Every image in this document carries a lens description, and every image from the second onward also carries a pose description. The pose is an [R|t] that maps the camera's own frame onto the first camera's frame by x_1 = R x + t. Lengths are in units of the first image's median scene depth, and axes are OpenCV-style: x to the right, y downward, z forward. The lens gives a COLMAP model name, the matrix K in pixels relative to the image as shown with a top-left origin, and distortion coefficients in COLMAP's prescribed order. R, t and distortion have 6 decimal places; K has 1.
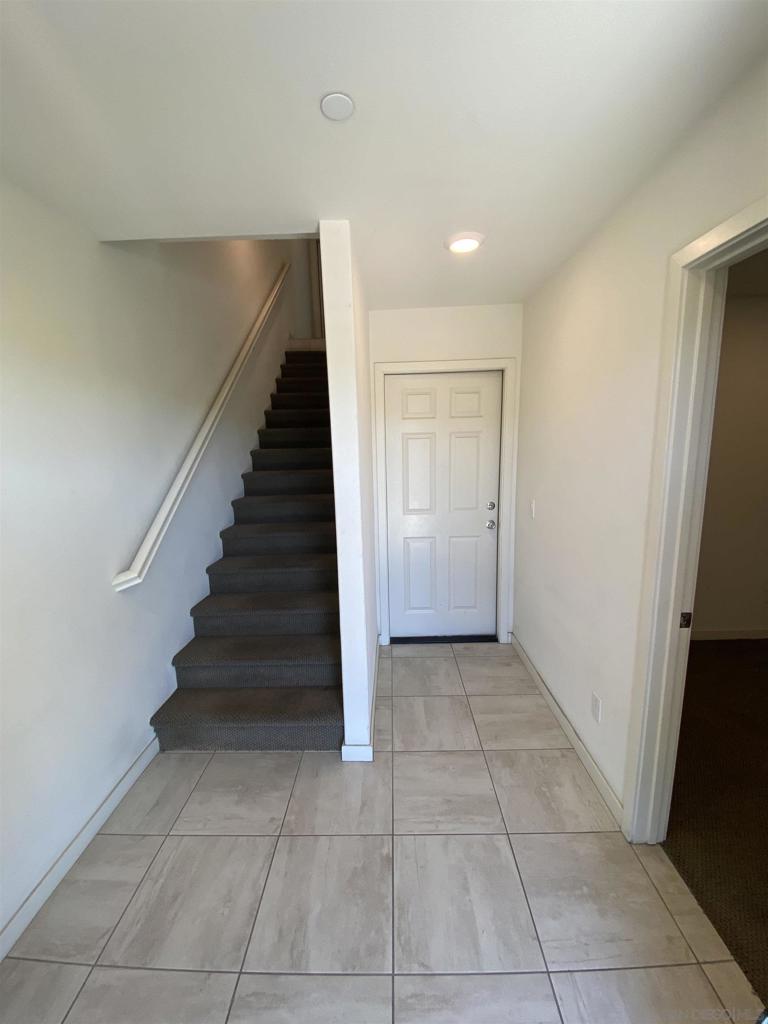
lens RADIAL K [[417.7, 0, 384.5], [0, 417.7, 511.8], [0, 0, 1]] dist [-0.005088, -0.009977]
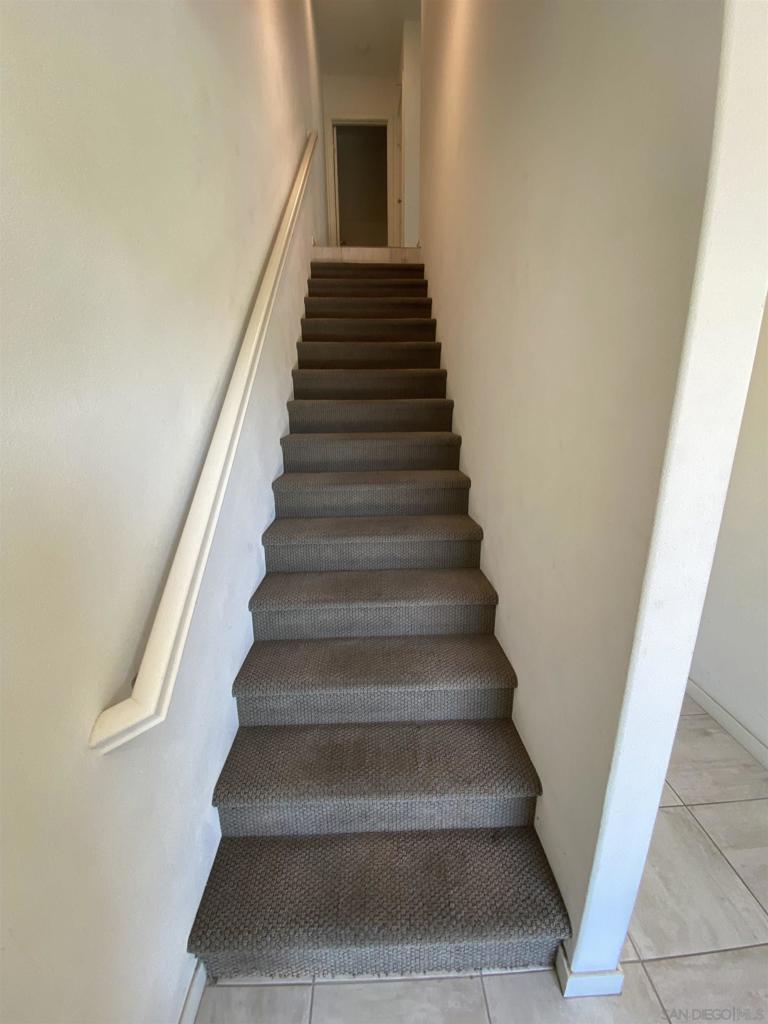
lens RADIAL K [[417.7, 0, 385.4], [0, 417.7, 511.4], [0, 0, 1]] dist [-0.005088, -0.009977]
pose [[0.998308, 0.001287, 0.058126, -0.306242], [-0.007196, 0.994804, 0.101553, -0.063976], [-0.057694, -0.101799, 0.993131, 0.473743]]
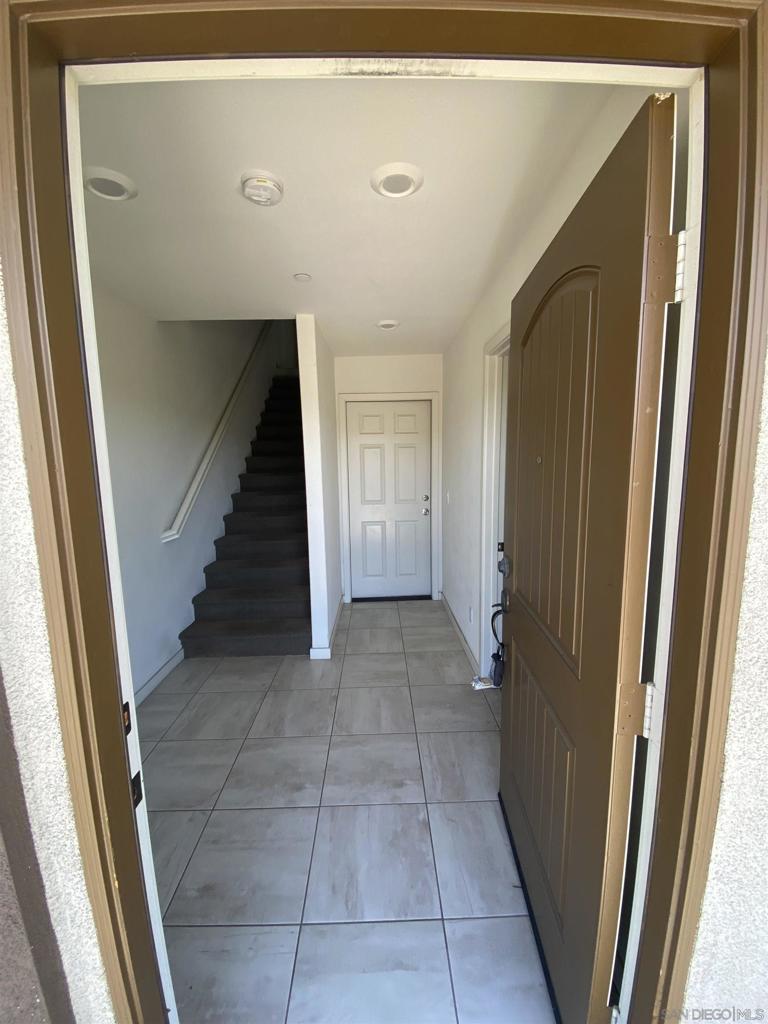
lens RADIAL K [[417.7, 0, 390.2], [0, 417.7, 510.5], [0, 0, 1]] dist [-0.005088, -0.009977]
pose [[0.998834, 0.002149, 0.048224, 0.095198], [-0.000350, 0.999305, -0.037286, 0.099628], [-0.048271, 0.037225, 0.998140, -0.451916]]
